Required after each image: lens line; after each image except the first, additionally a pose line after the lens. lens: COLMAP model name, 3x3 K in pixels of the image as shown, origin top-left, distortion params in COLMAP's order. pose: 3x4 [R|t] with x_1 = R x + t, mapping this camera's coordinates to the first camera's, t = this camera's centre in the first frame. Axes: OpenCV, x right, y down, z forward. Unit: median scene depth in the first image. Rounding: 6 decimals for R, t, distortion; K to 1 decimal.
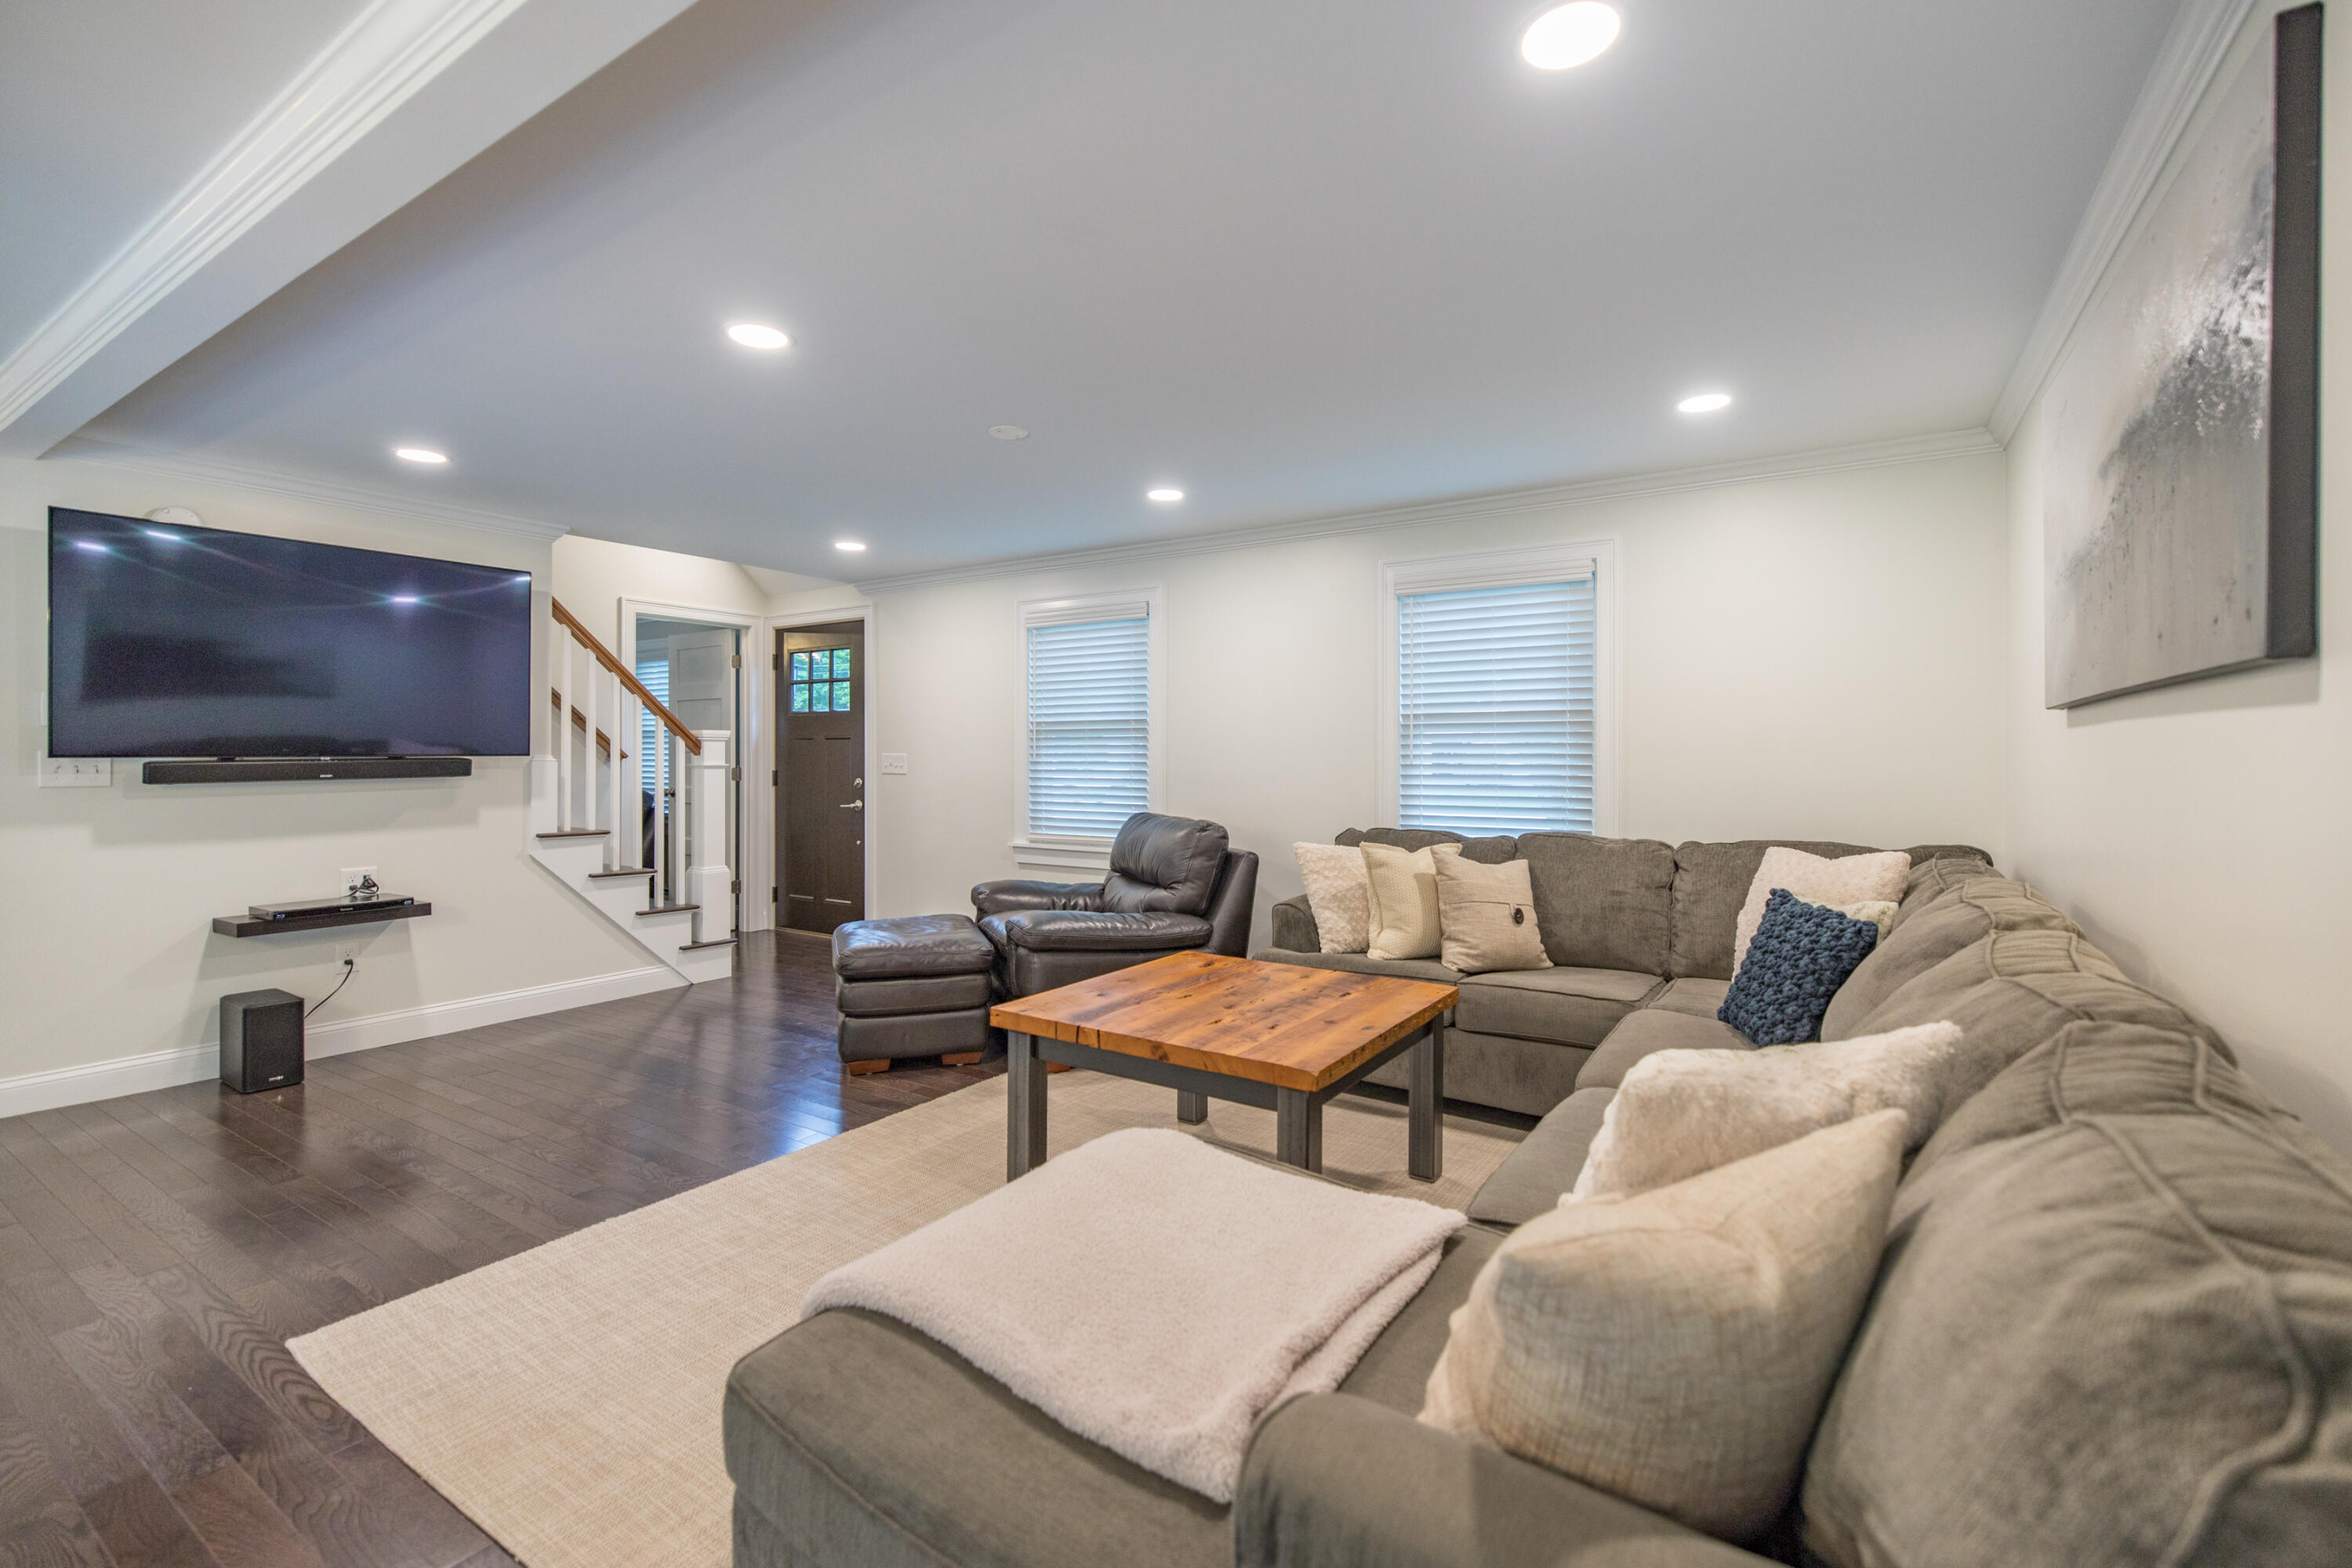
lens RADIAL K [[994.9, 0, 1186.9], [0, 994.9, 760.0], [0, 0, 1]] dist [-0.000317, -0.000048]
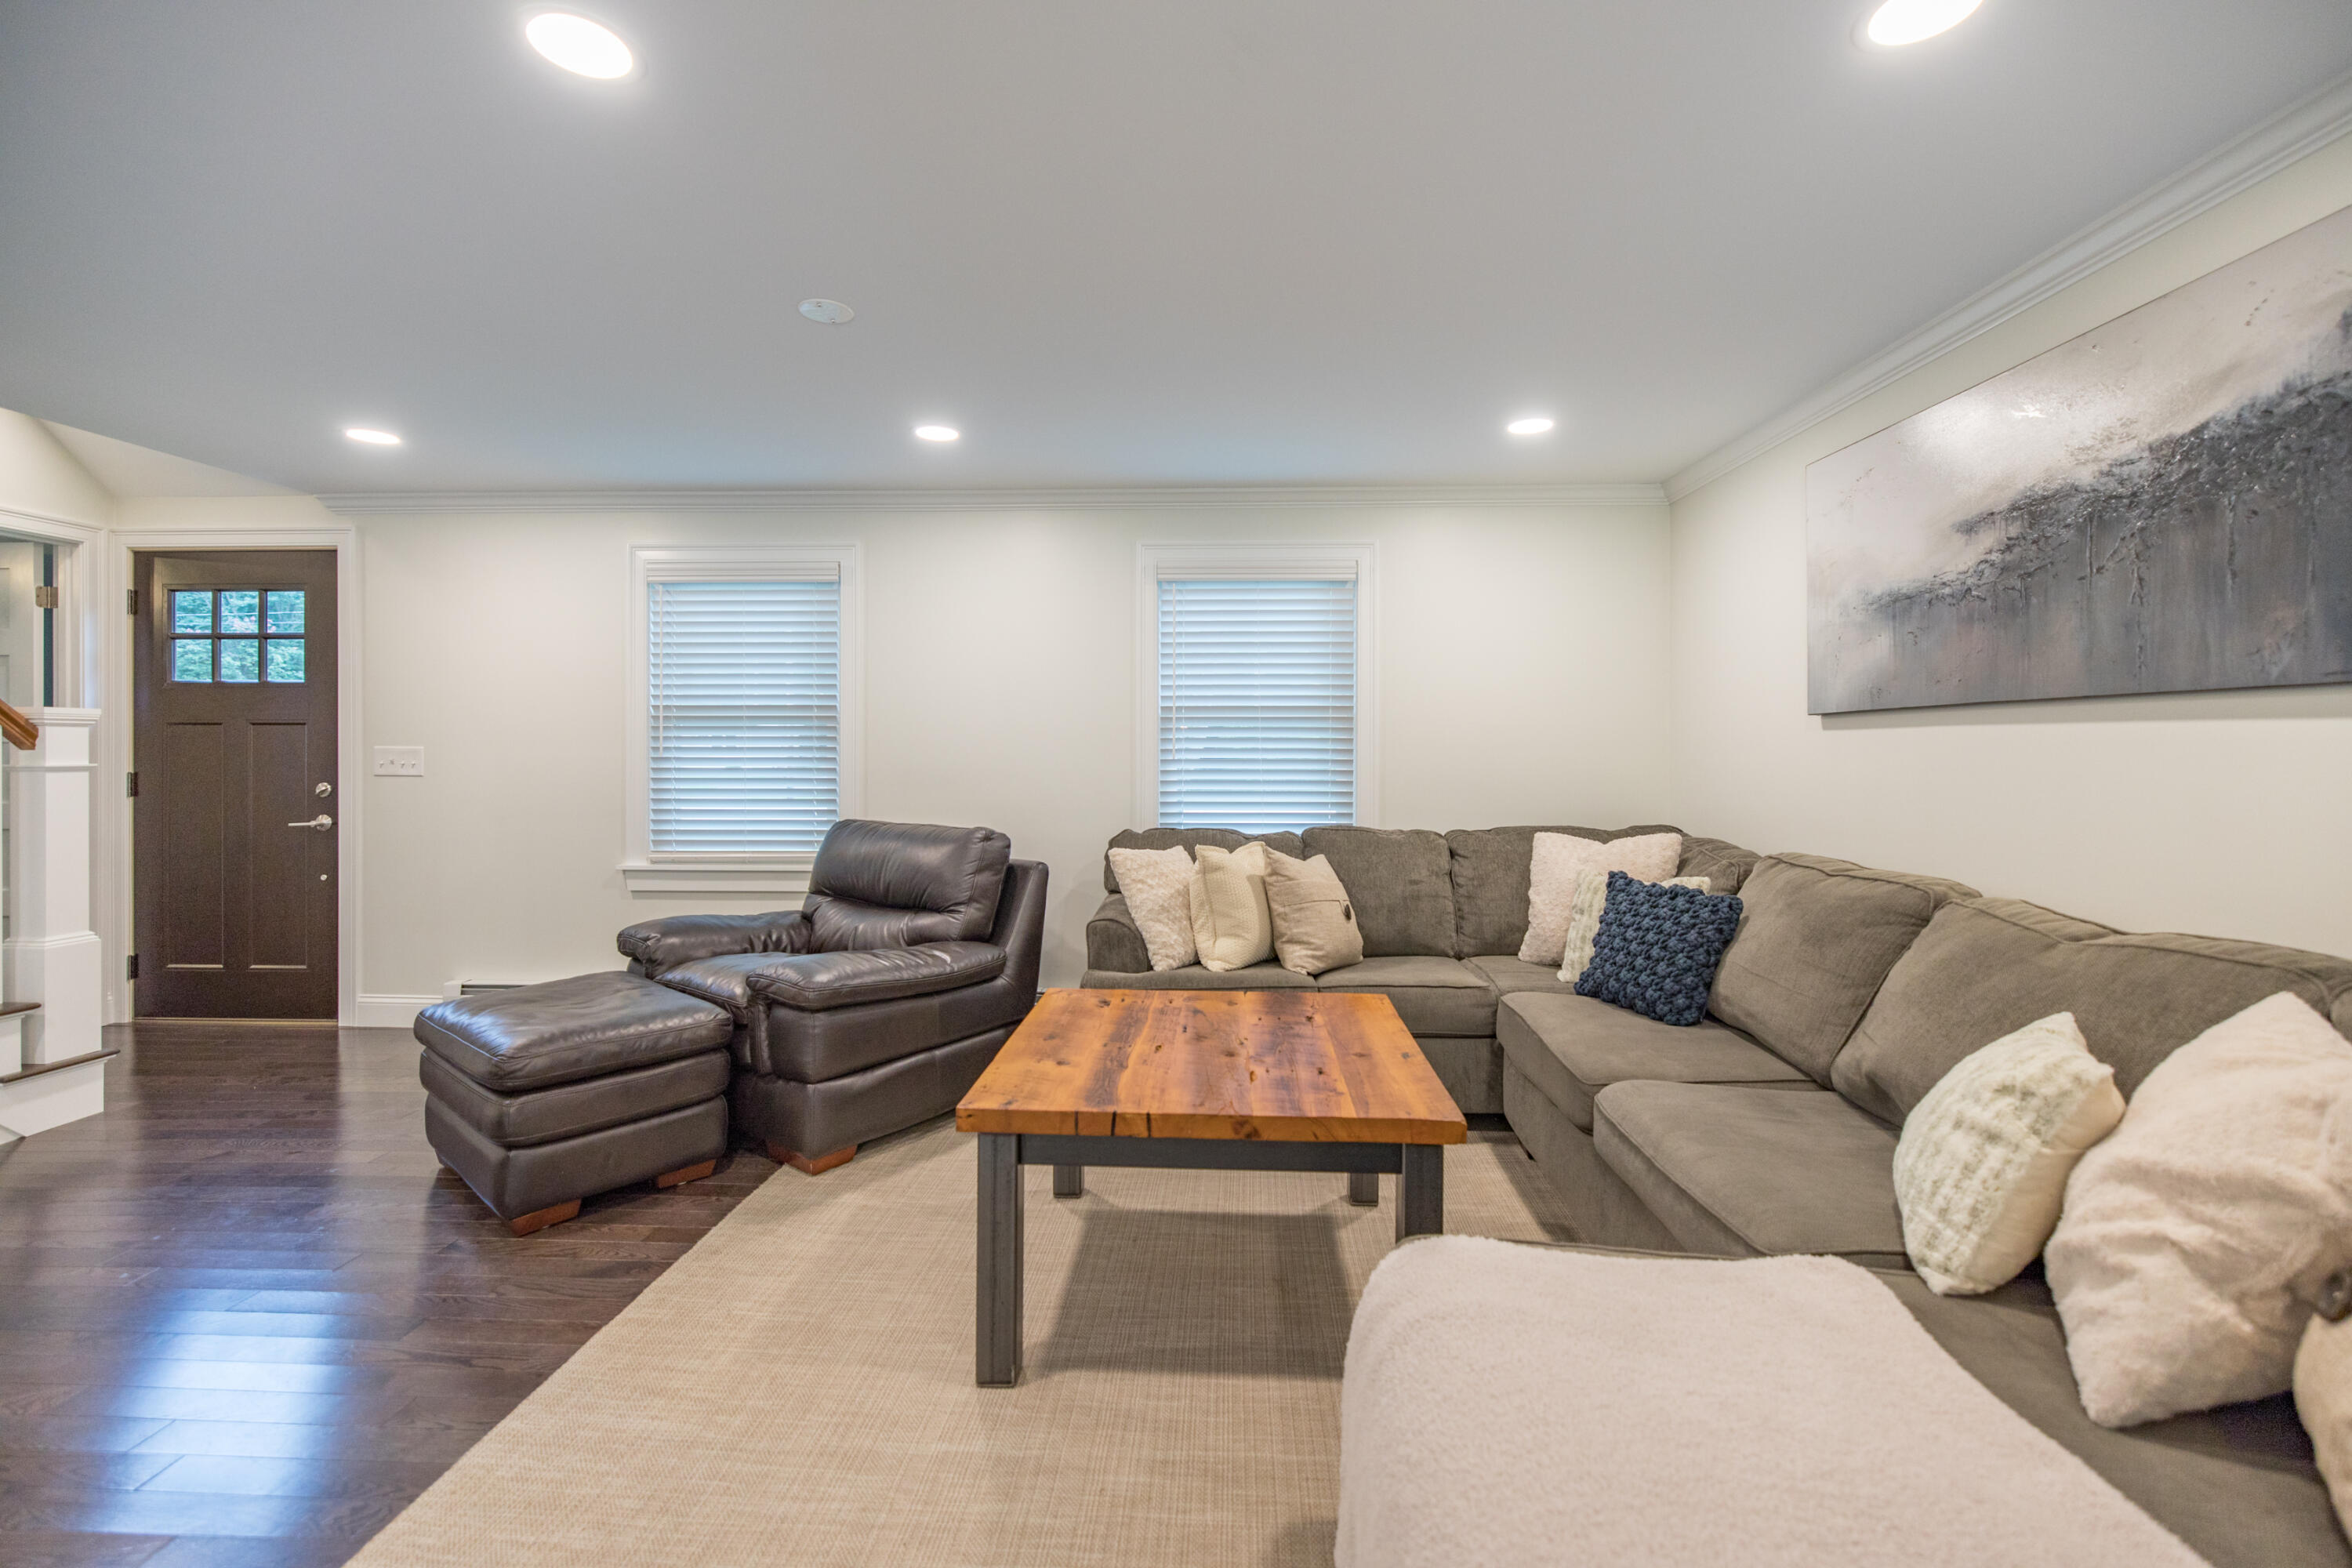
lens RADIAL K [[994.9, 0, 1180.3], [0, 994.9, 748.2], [0, 0, 1]] dist [-0.000317, -0.000048]
pose [[0.864745, -0.000098, 0.502212, -0.256378], [0.001509, 0.999996, -0.002403, -0.004241], [-0.502210, 0.002836, 0.864741, 0.184855]]
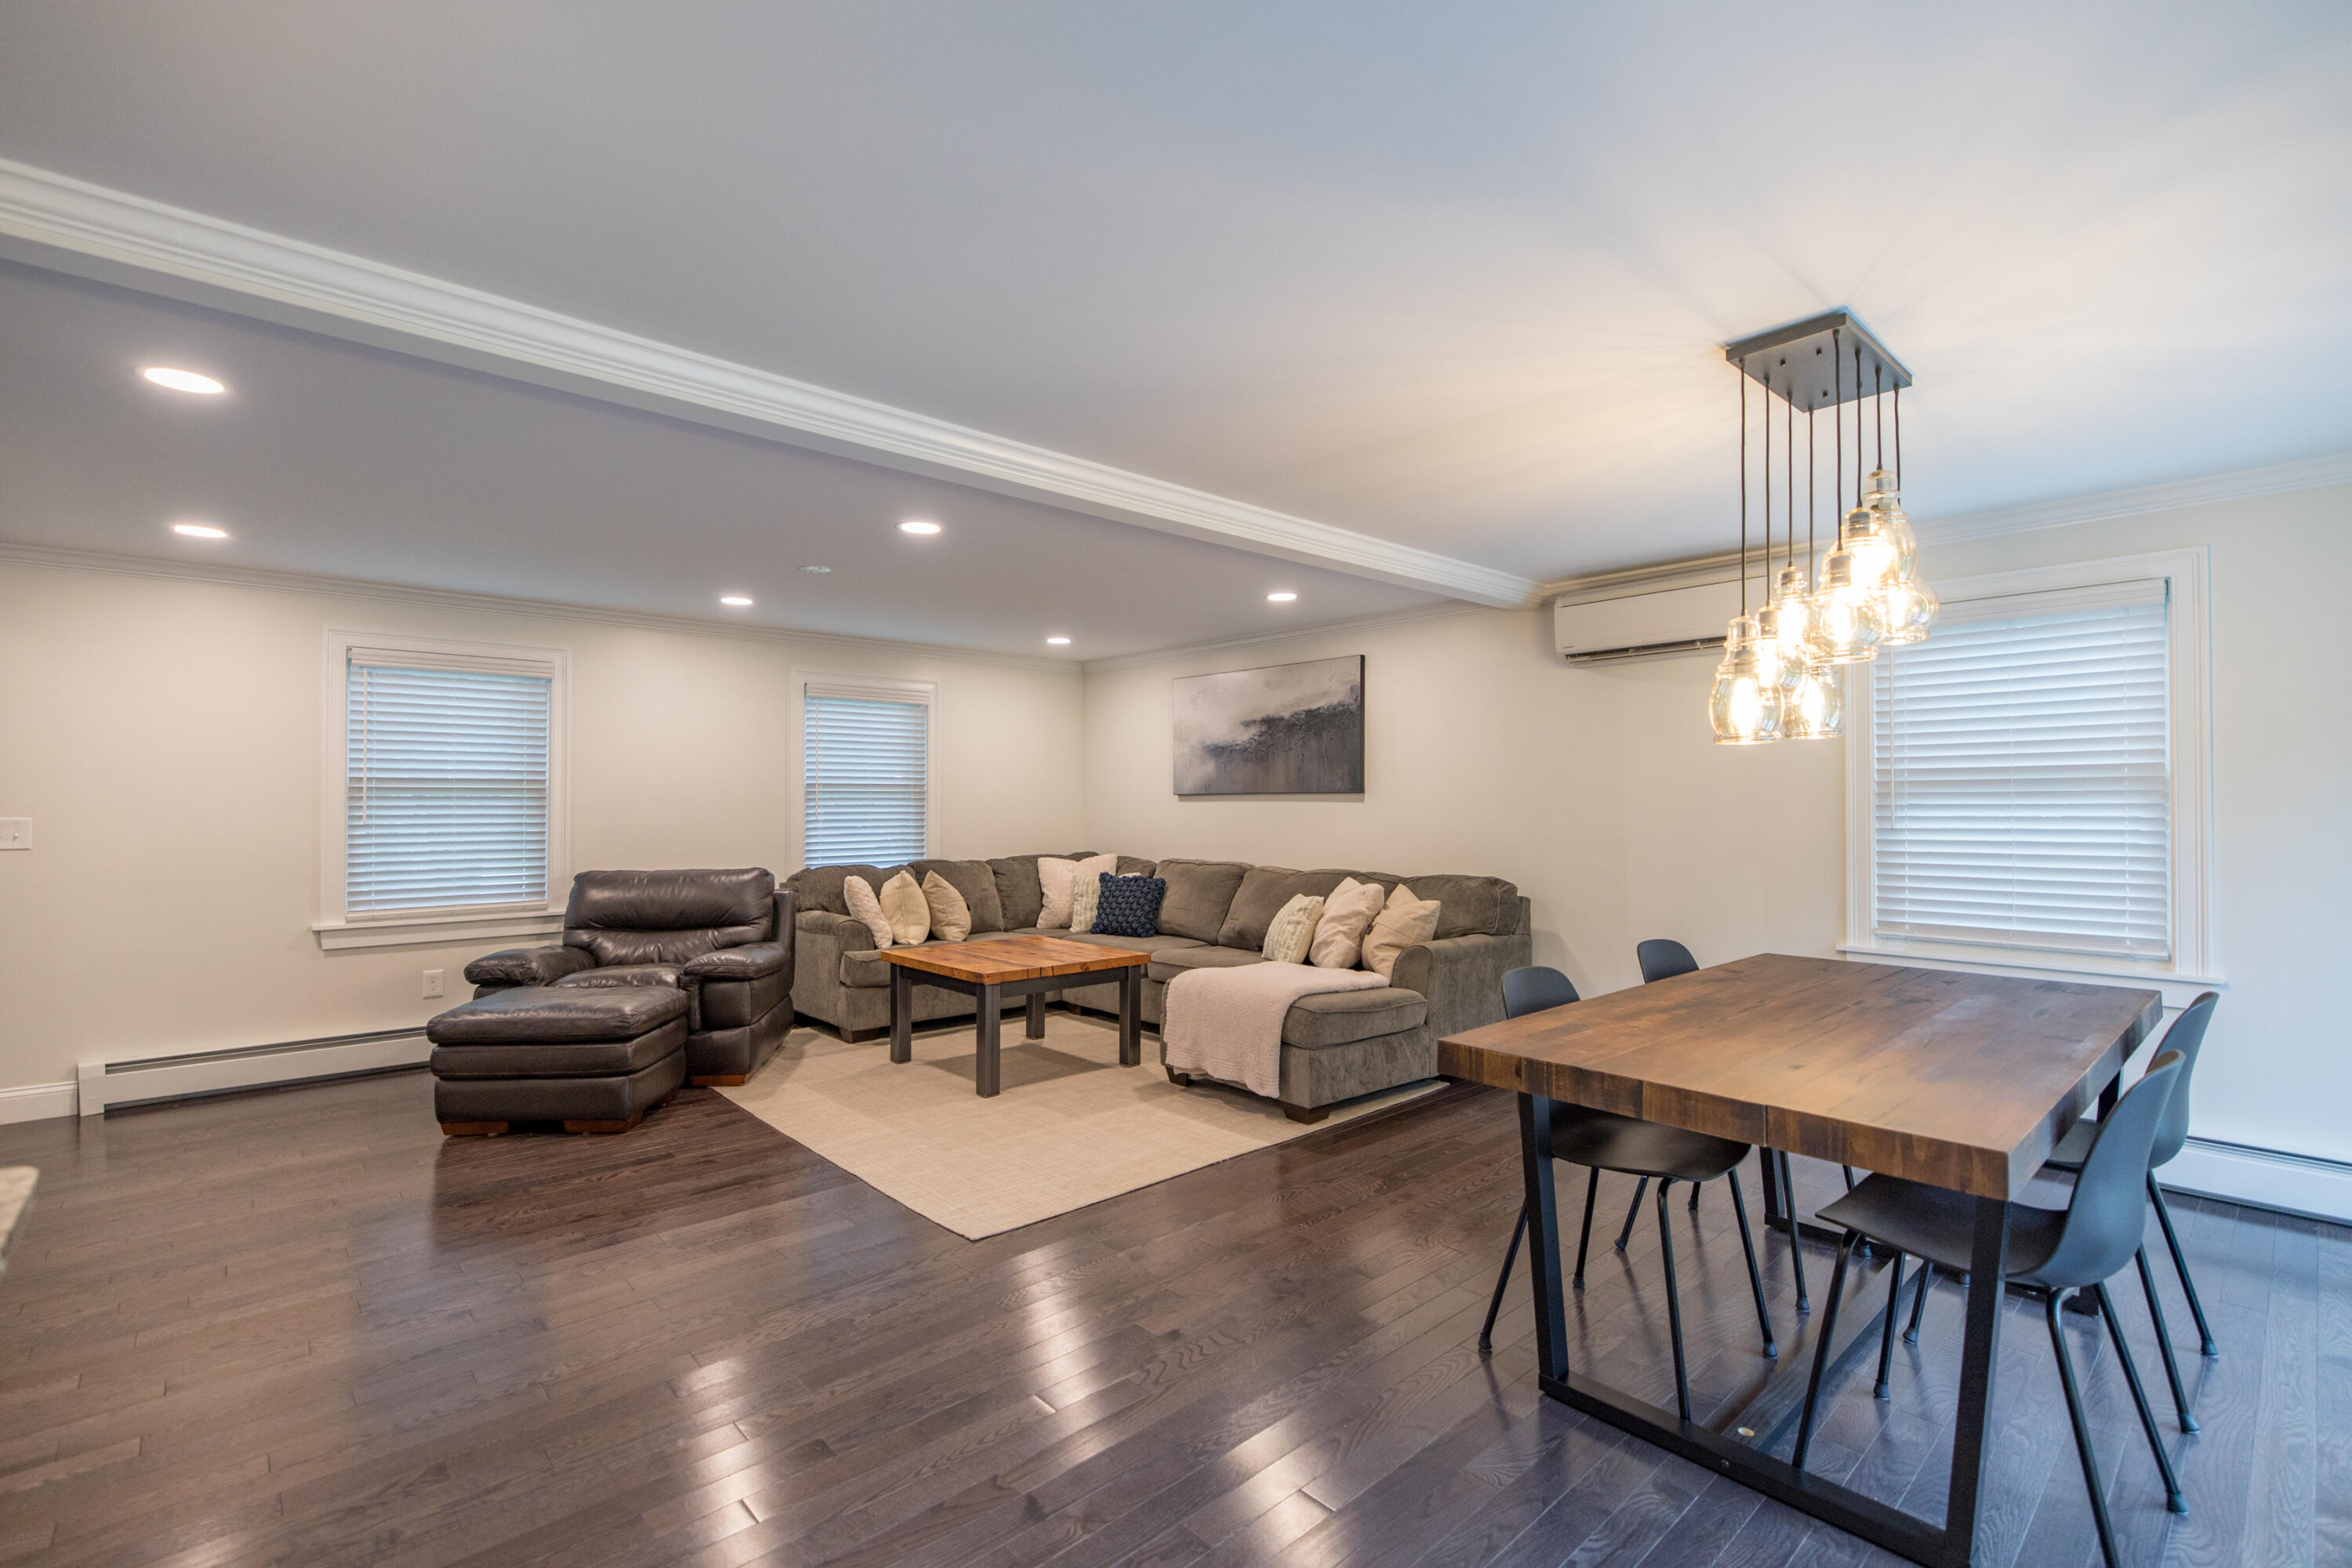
lens RADIAL K [[994.9, 0, 1155.7], [0, 994.9, 803.3], [0, 0, 1]] dist [-0.000317, -0.000048]
pose [[0.282119, 0.000221, 0.959379, -1.007721], [0.007259, 0.999971, -0.002365, -0.012777], [-0.959352, 0.007632, 0.282109, 0.166923]]
